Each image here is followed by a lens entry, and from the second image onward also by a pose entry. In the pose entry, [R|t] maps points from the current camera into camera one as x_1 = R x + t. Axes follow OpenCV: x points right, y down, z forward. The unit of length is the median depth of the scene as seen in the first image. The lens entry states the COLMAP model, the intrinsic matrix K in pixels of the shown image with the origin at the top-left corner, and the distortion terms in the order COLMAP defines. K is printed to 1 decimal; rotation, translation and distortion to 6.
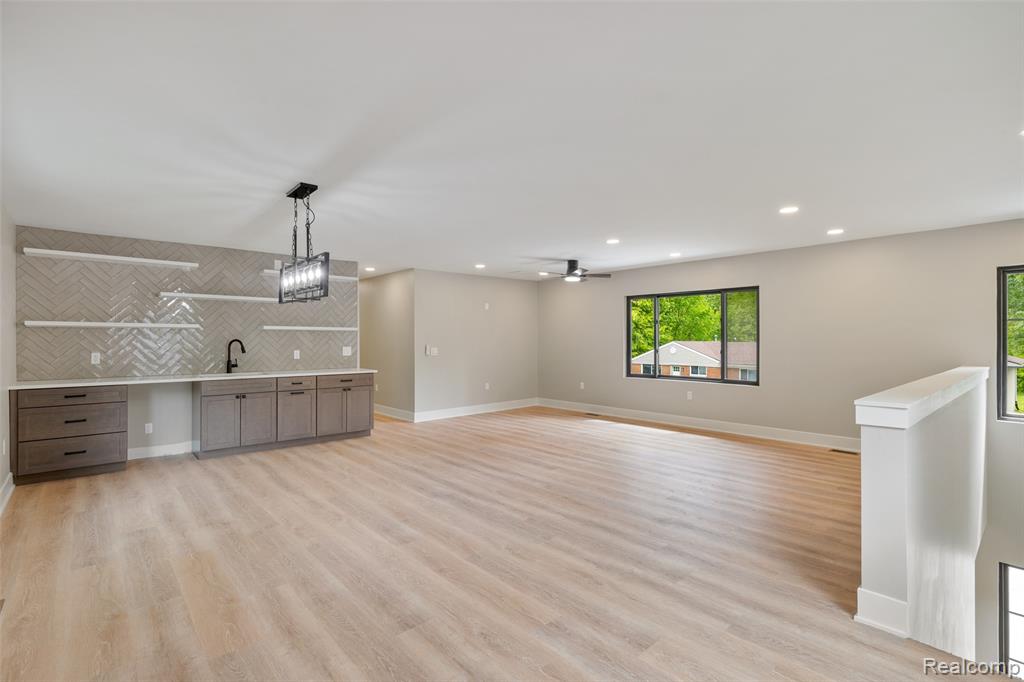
lens RADIAL K [[481.7, 0, 511.7], [0, 481.7, 336.4], [0, 0, 1]] dist [-0.003055, -0.001058]
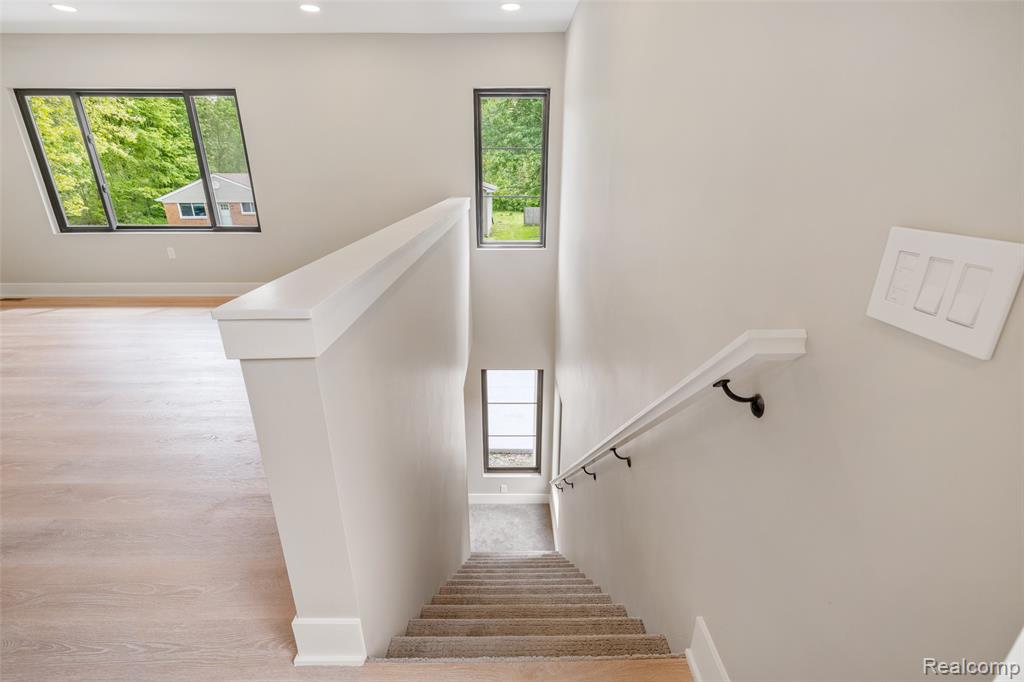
lens RADIAL K [[470.8, 0, 507.7], [0, 470.8, 342.4], [0, 0, 1]] dist [0.005099, 0.000239]
pose [[0.665605, -0.256431, 0.700866, 0.256019], [-0.002618, 0.938307, 0.345793, 0.006016], [-0.746300, -0.231996, 0.623871, 0.233664]]
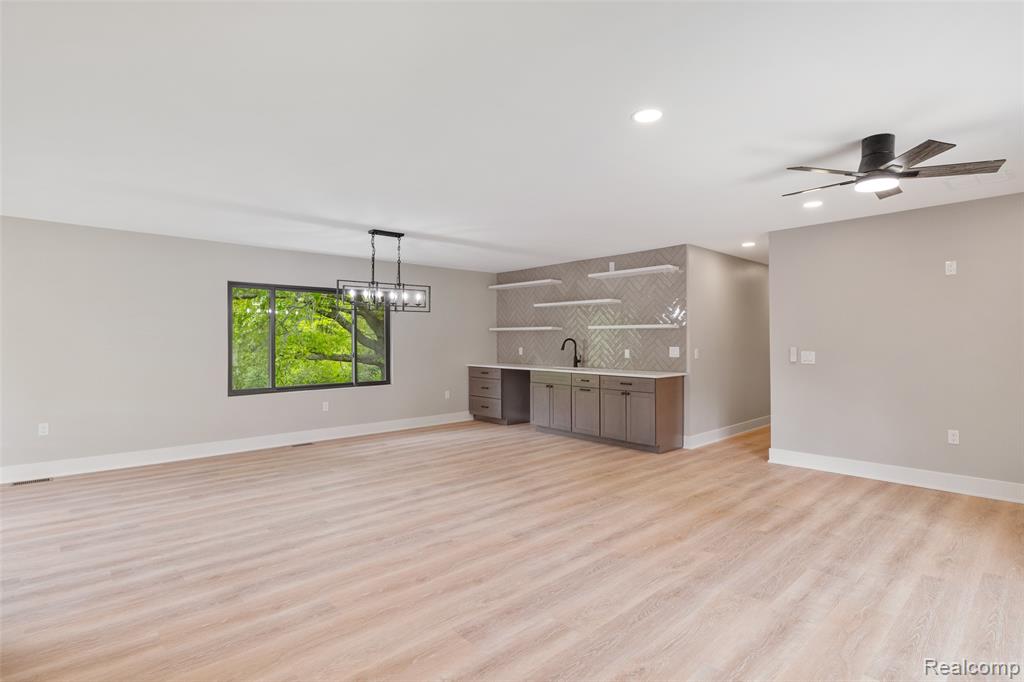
lens RADIAL K [[507.4, 0, 513.5], [0, 507.4, 336.9], [0, 0, 1]] dist [-0.004722, 0.000737]
pose [[0.019767, -0.003559, -0.999798, 0.624503], [0.006531, 0.999973, -0.003431, 0.005430], [0.999783, -0.006462, 0.019790, 0.792838]]
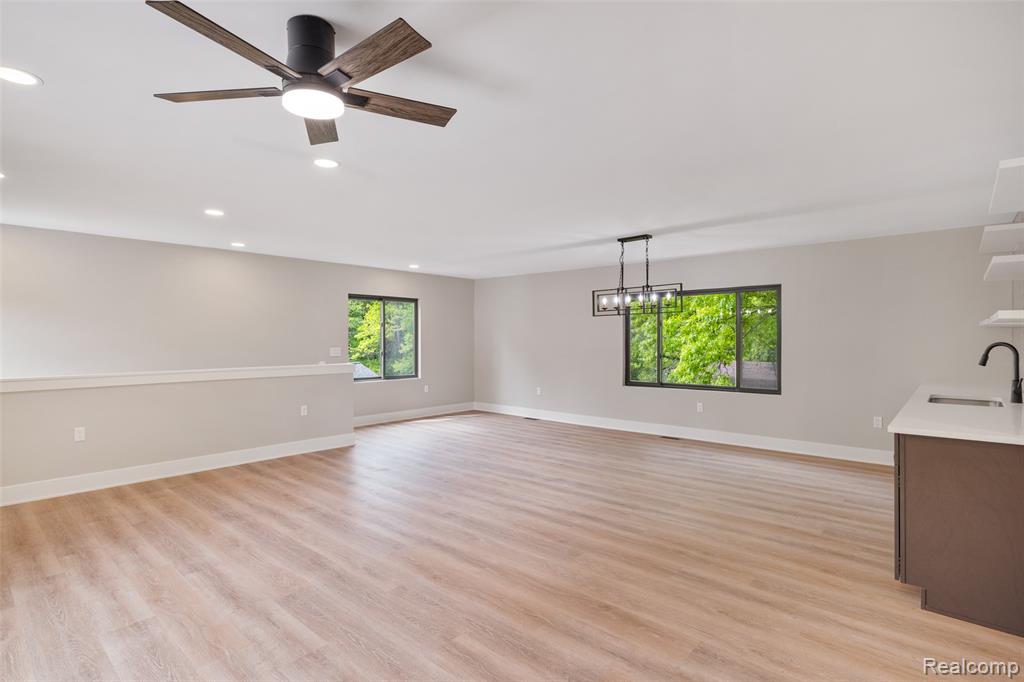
lens RADIAL K [[507.4, 0, 506.2], [0, 507.4, 343.4], [0, 0, 1]] dist [-0.004722, 0.000737]
pose [[-0.993508, 0.007663, -0.113505, 0.069192], [0.006973, 0.999955, 0.006472, -0.000287], [0.113549, 0.005639, -0.993516, 1.457764]]
